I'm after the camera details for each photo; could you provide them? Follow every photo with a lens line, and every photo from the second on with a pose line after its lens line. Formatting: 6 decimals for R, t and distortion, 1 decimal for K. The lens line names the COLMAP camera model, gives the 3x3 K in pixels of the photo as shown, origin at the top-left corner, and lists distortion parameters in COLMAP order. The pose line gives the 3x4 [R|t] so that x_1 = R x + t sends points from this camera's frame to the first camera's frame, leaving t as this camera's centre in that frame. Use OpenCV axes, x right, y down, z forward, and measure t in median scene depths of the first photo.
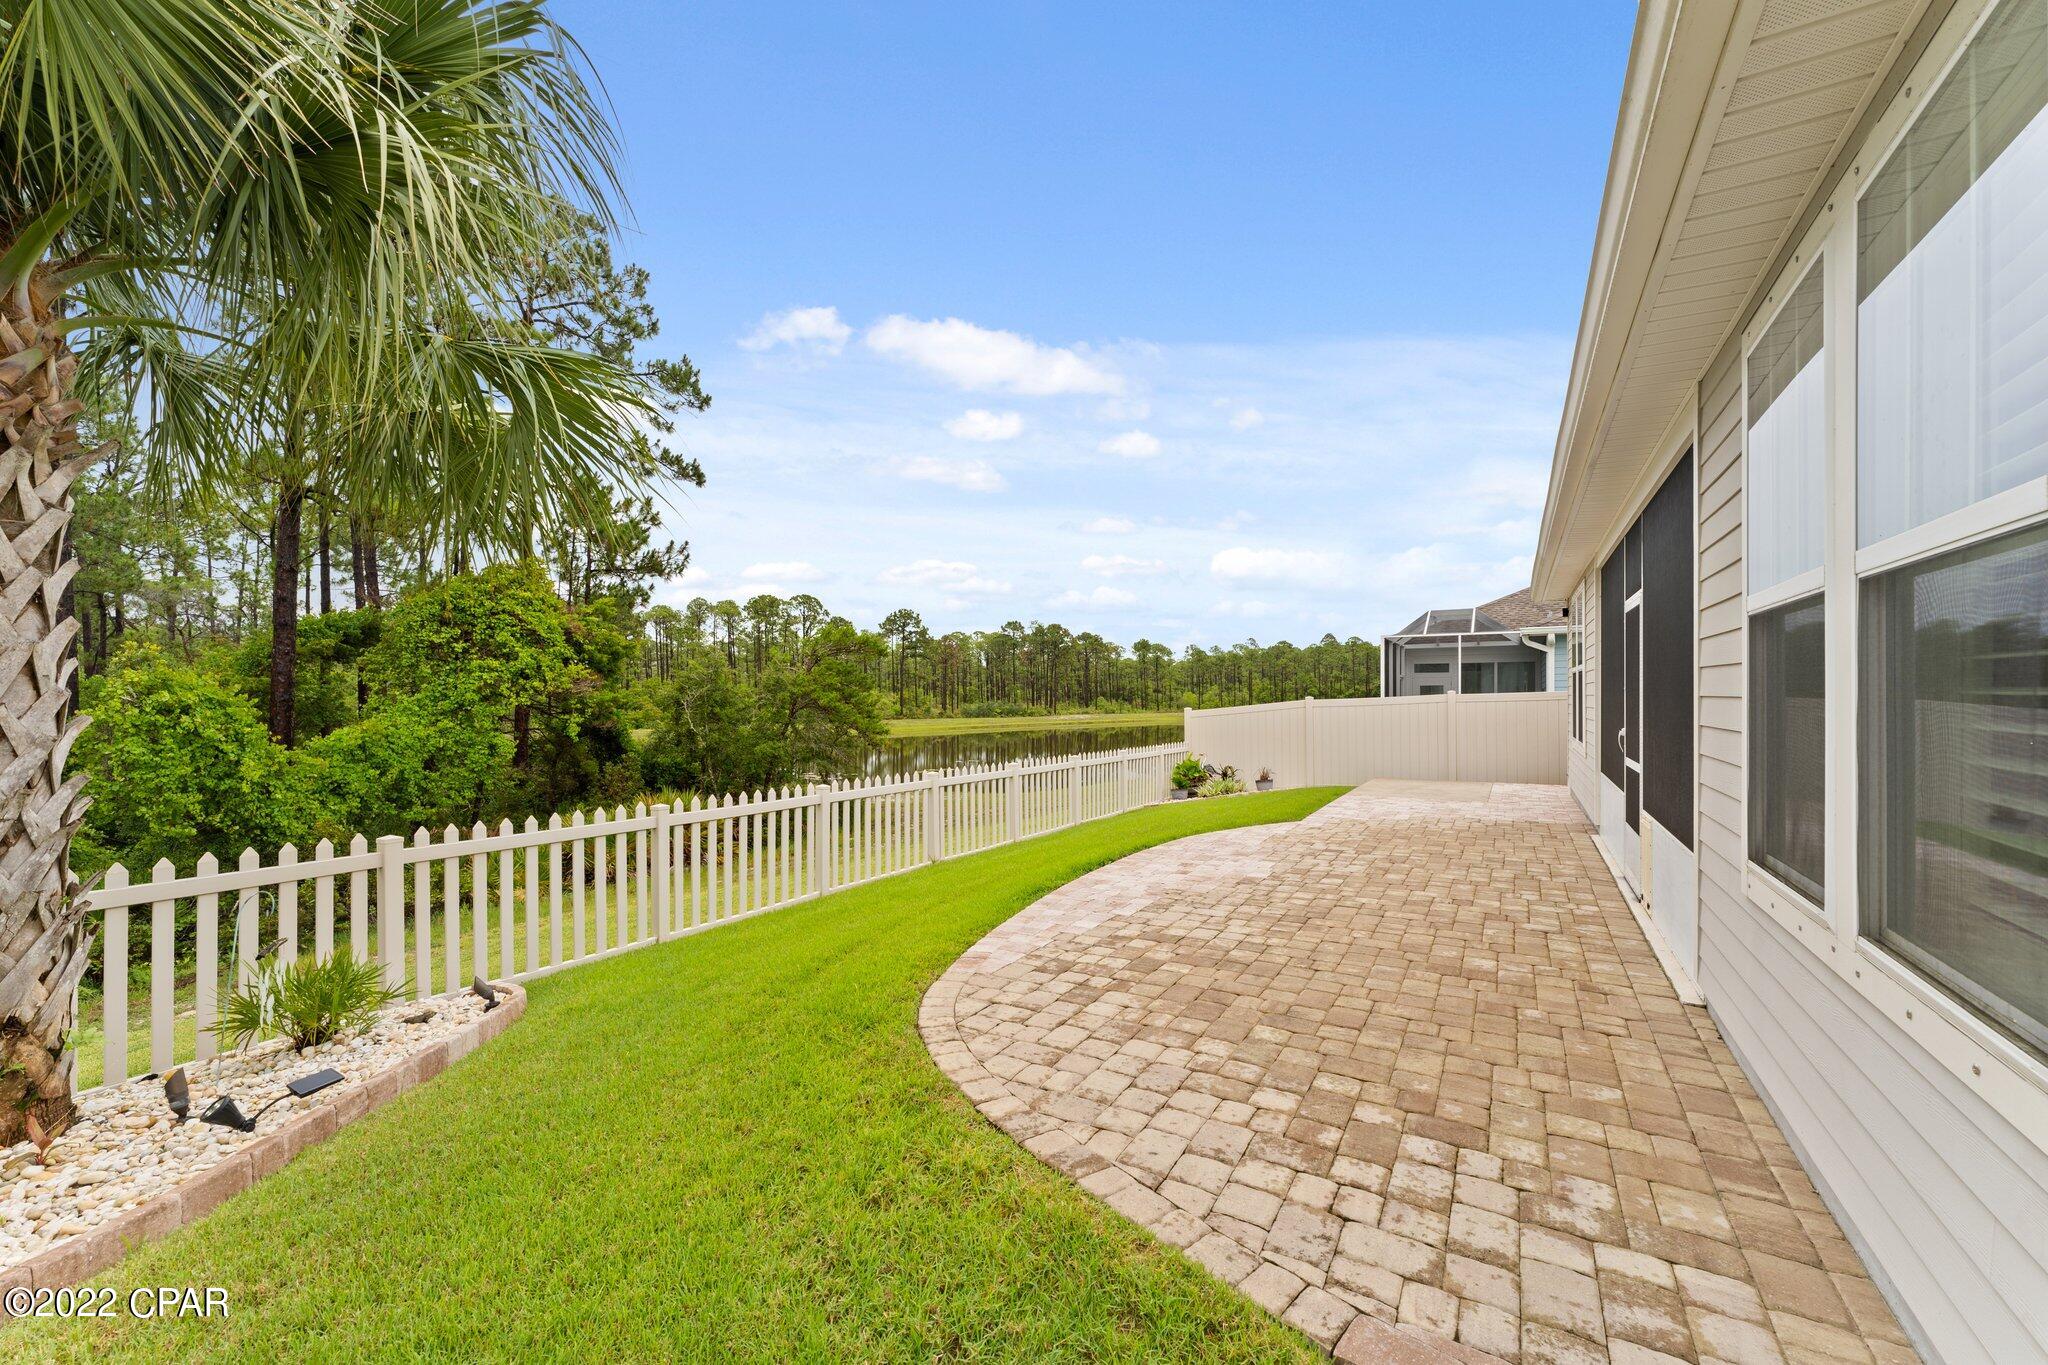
lens RADIAL K [[821.9, 0, 1019.3], [0, 821.9, 694.5], [0, 0, 1]] dist [0.001434, 0.000474]
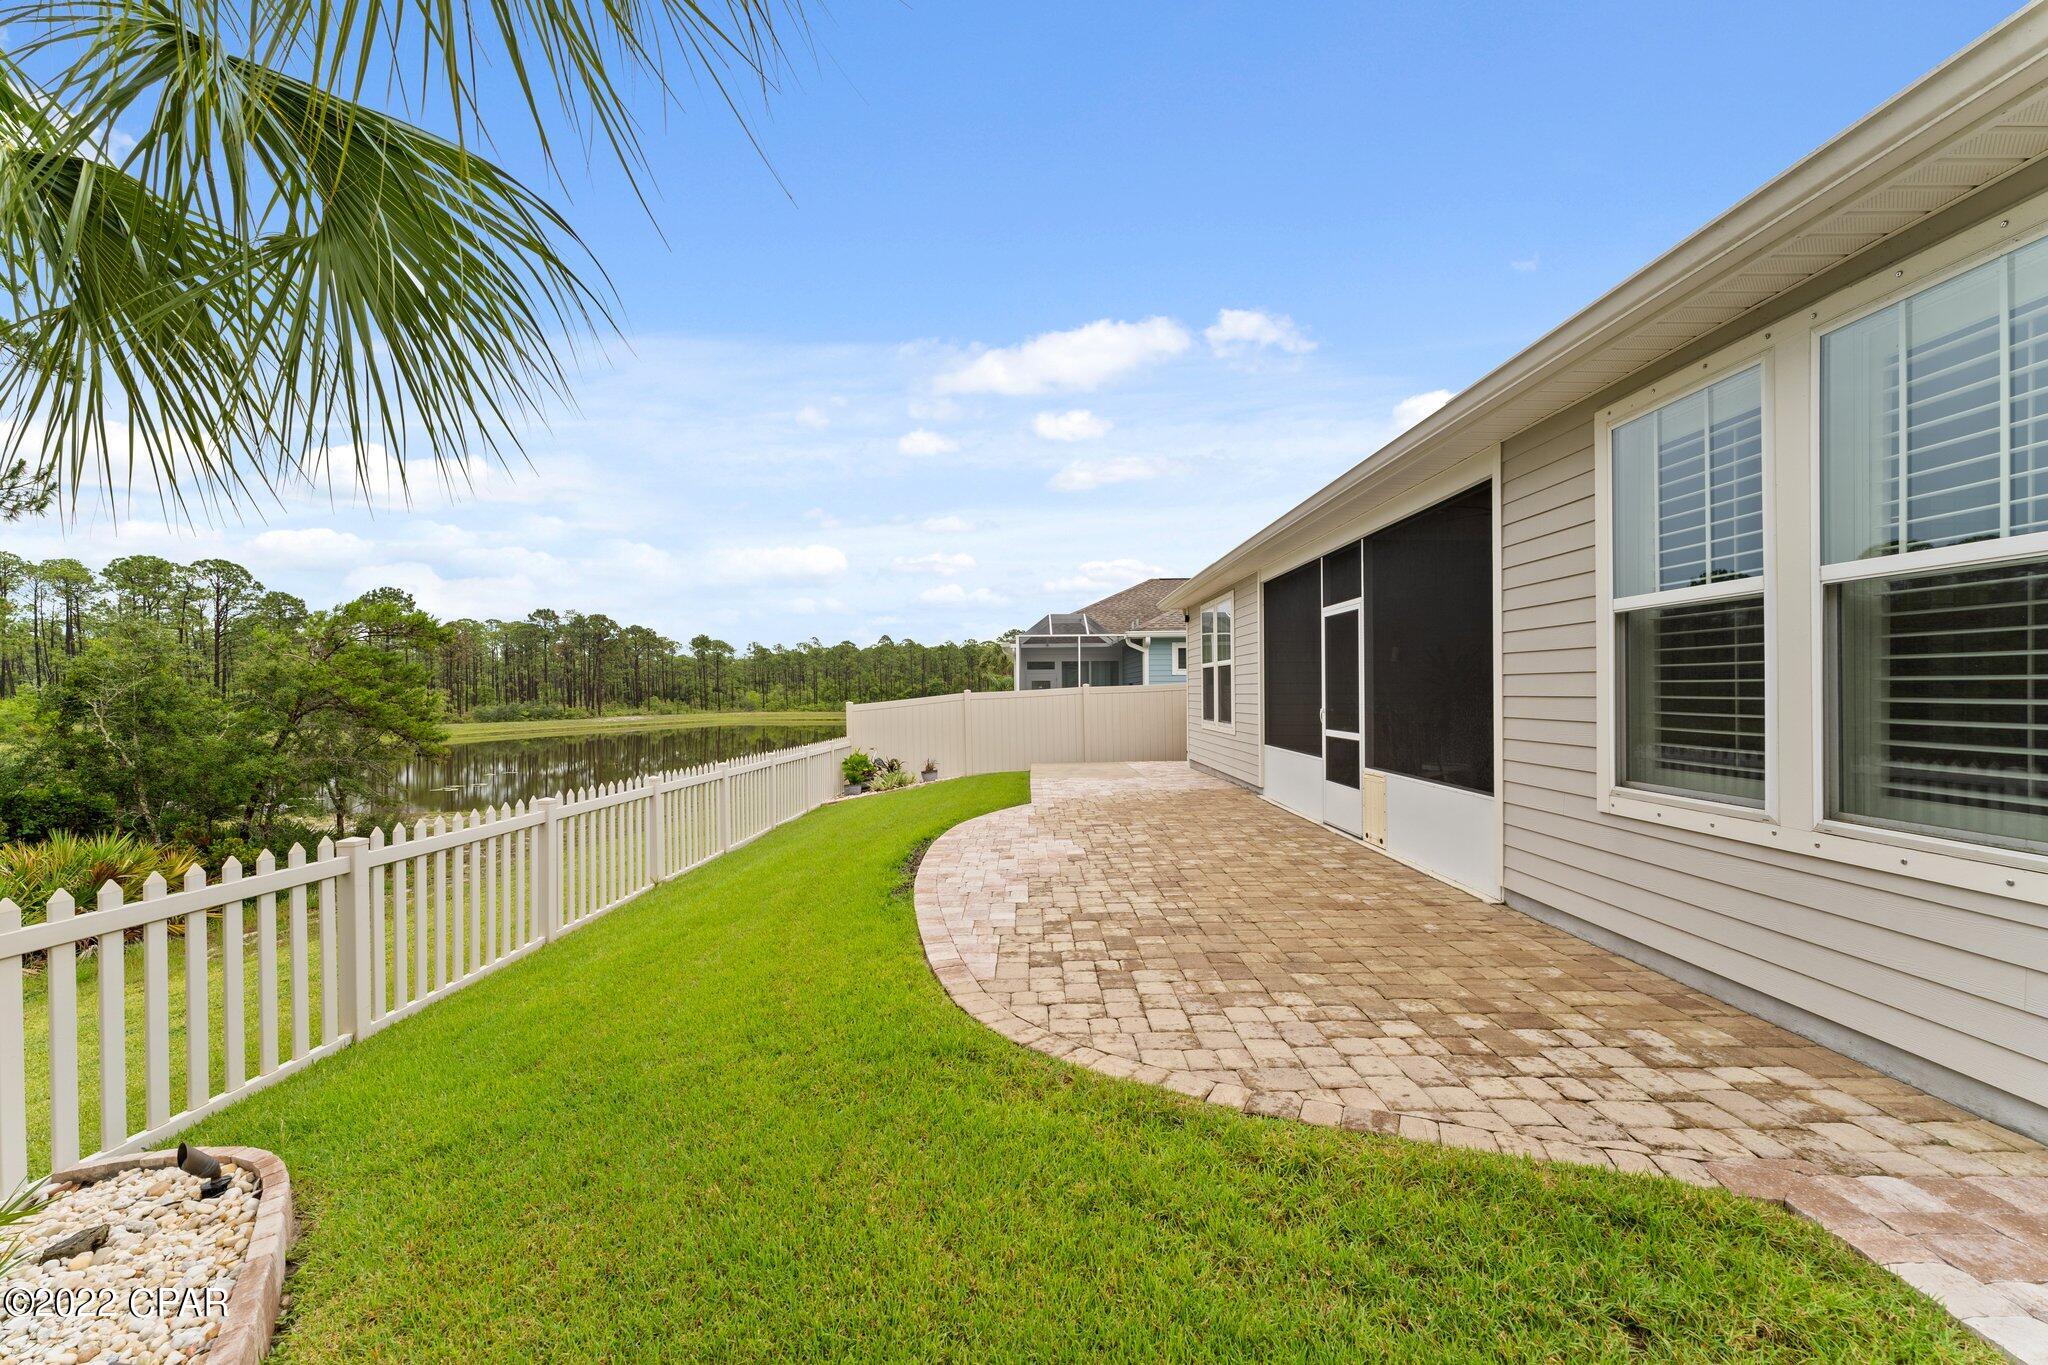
lens RADIAL K [[821.9, 0, 1019.3], [0, 821.9, 694.5], [0, 0, 1]] dist [0.001434, 0.000474]
pose [[0.864506, -0.005767, 0.502589, -0.309322], [0.005158, 0.999983, 0.002603, 0.015663], [-0.502596, 0.000342, 0.864521, 0.132647]]
